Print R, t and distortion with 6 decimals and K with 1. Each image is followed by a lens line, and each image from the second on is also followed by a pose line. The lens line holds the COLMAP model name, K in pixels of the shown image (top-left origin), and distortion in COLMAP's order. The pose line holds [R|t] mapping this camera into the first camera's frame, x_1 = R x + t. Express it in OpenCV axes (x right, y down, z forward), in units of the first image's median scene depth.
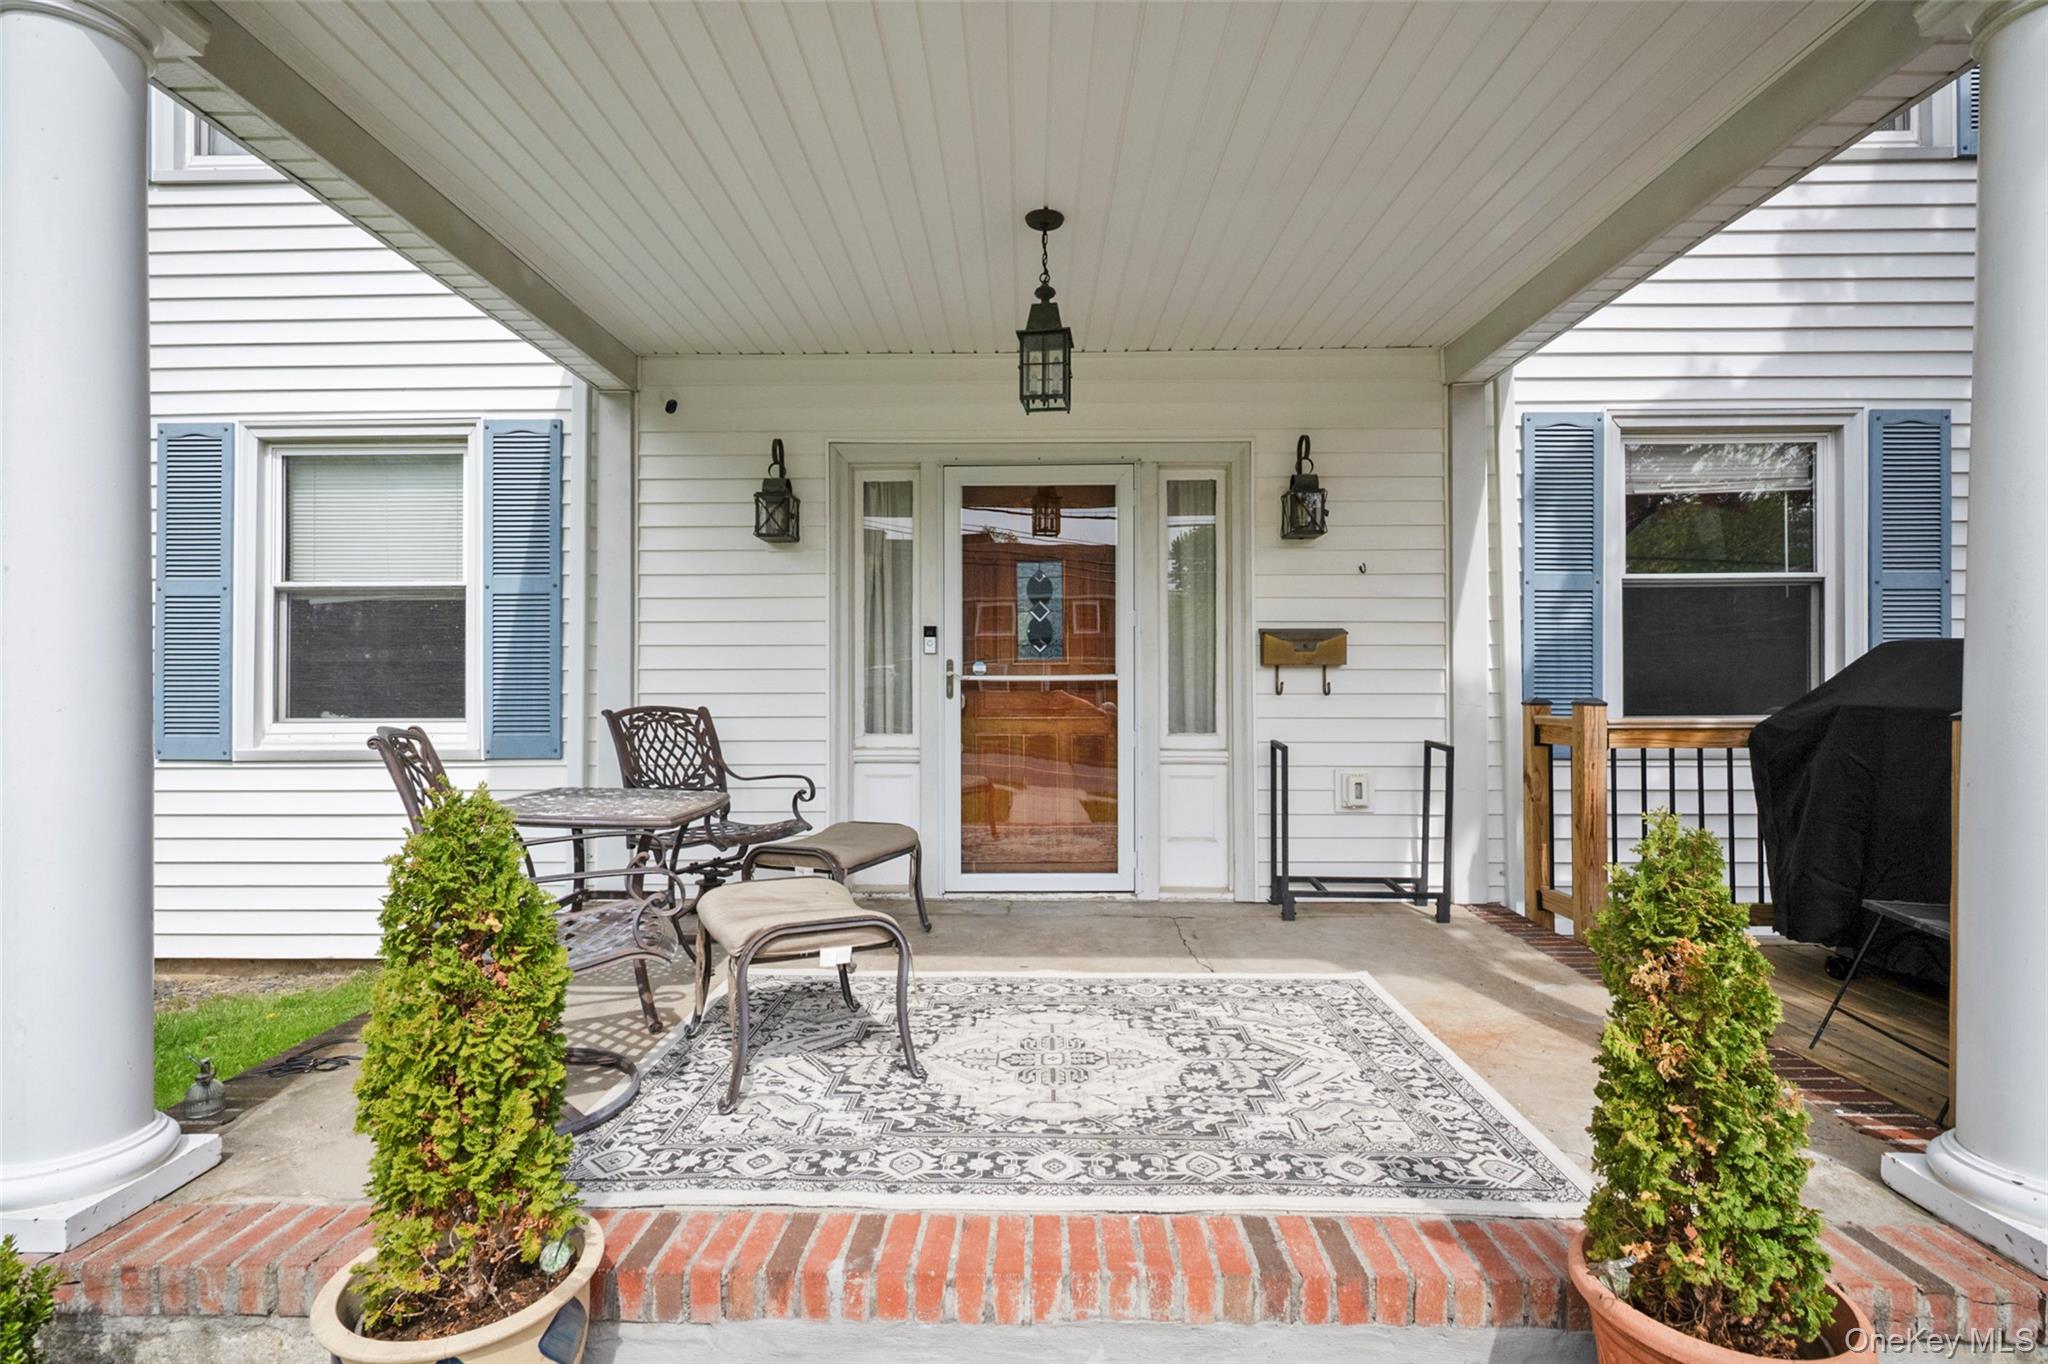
lens RADIAL K [[995.2, 0, 1018.7], [0, 995.2, 686.1], [0, 0, 1]] dist [0.004198, 0.000421]
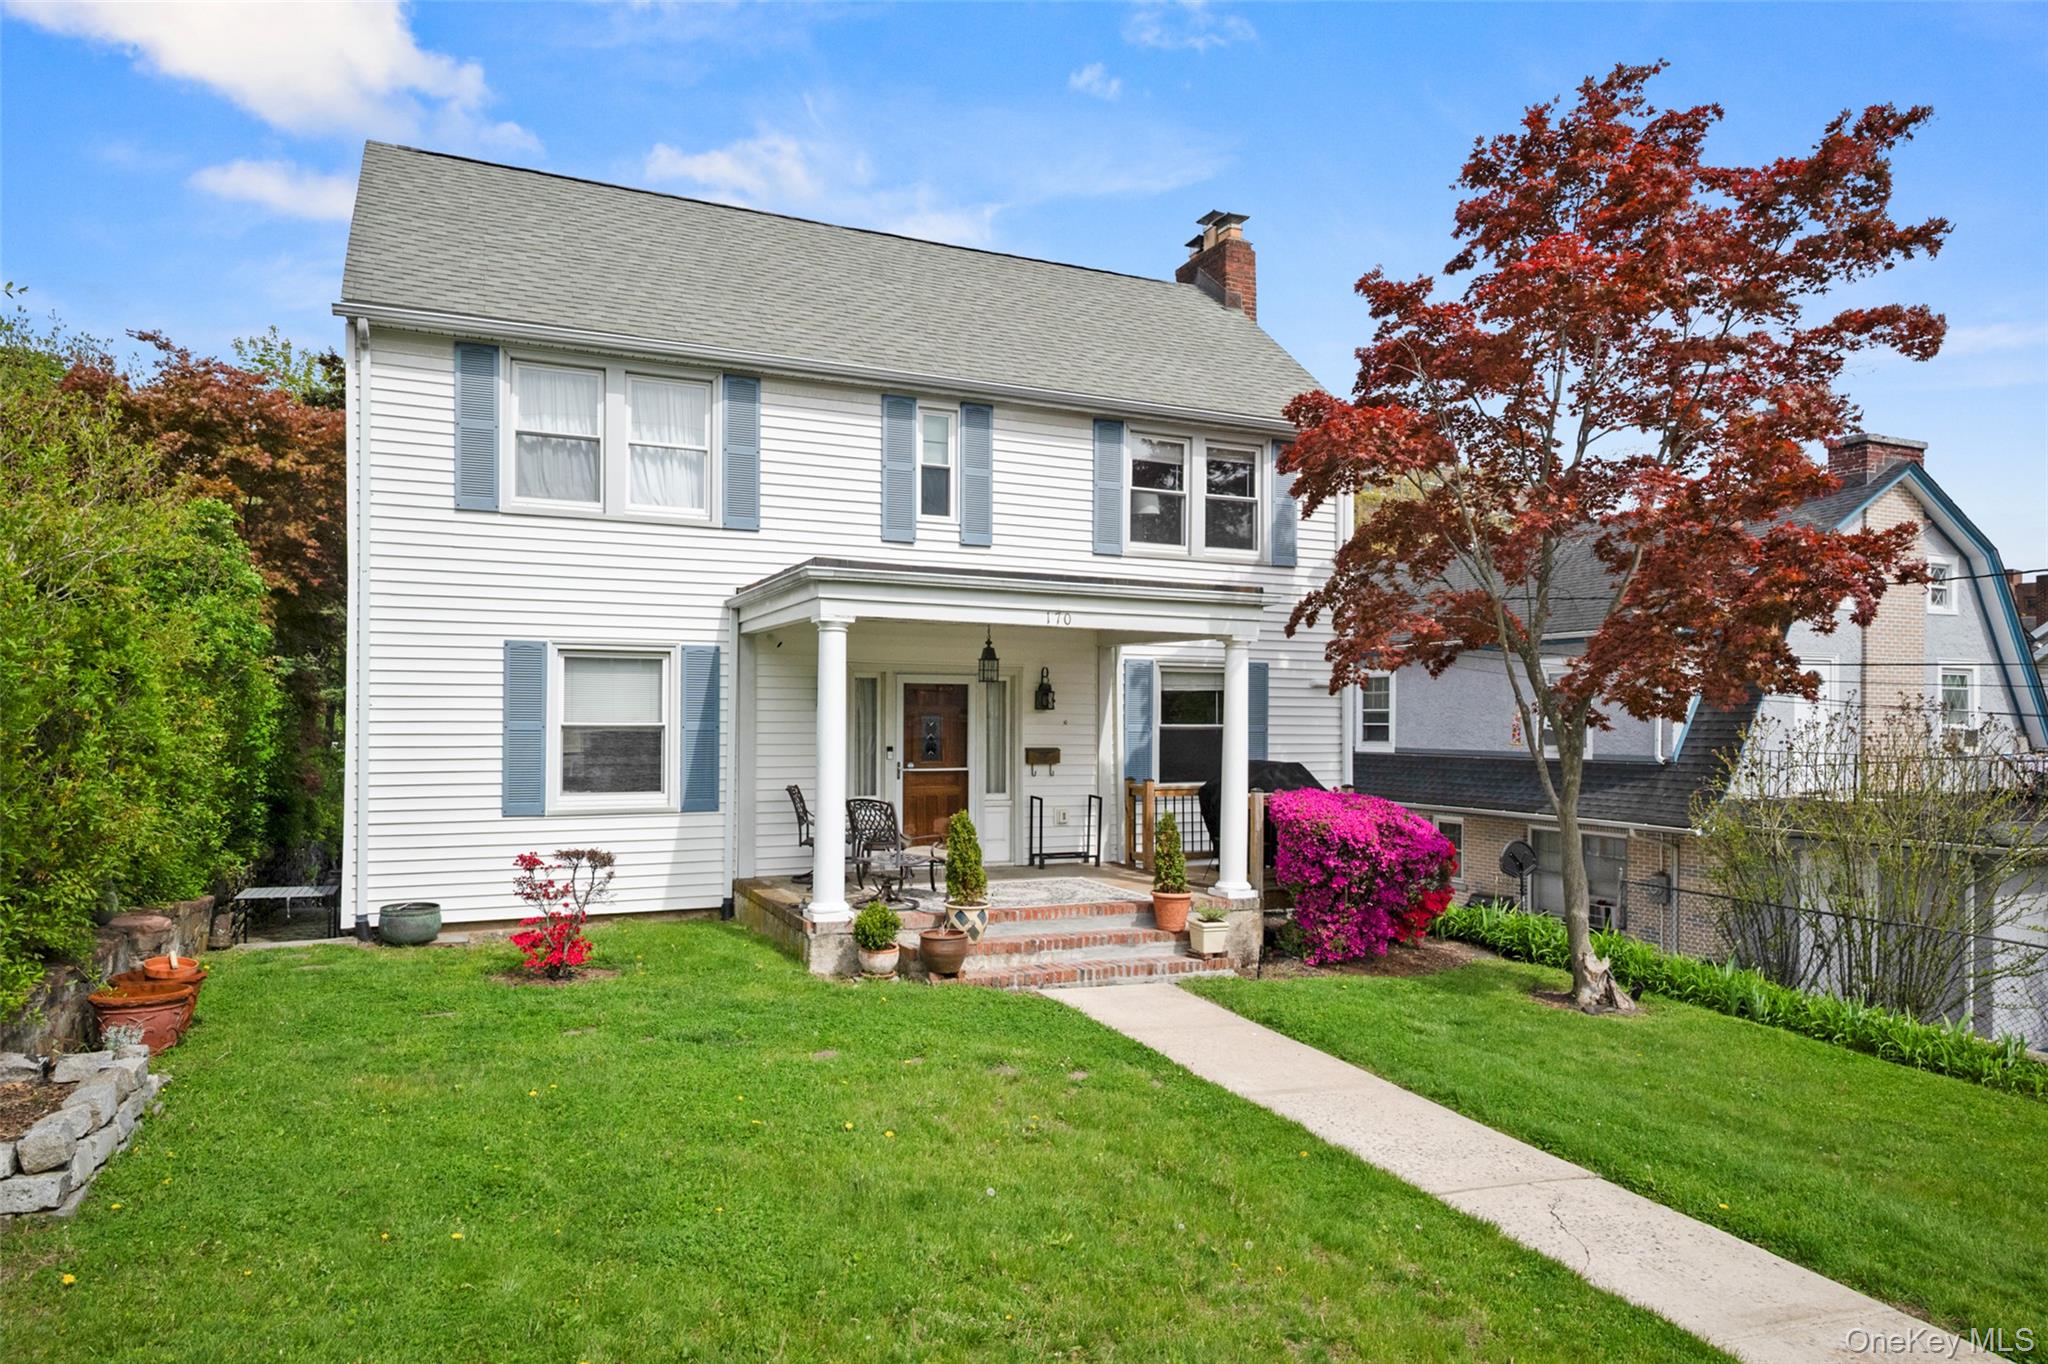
lens RADIAL K [[1229.7, 0, 1023.9], [0, 1229.7, 690.2], [0, 0, 1]] dist [-0.000070, -0.000031]
pose [[0.906137, 0.019033, 0.422557, -0.981032], [-0.011104, 0.999713, -0.021219, -0.131454], [-0.422839, 0.014536, 0.906088, -1.608302]]
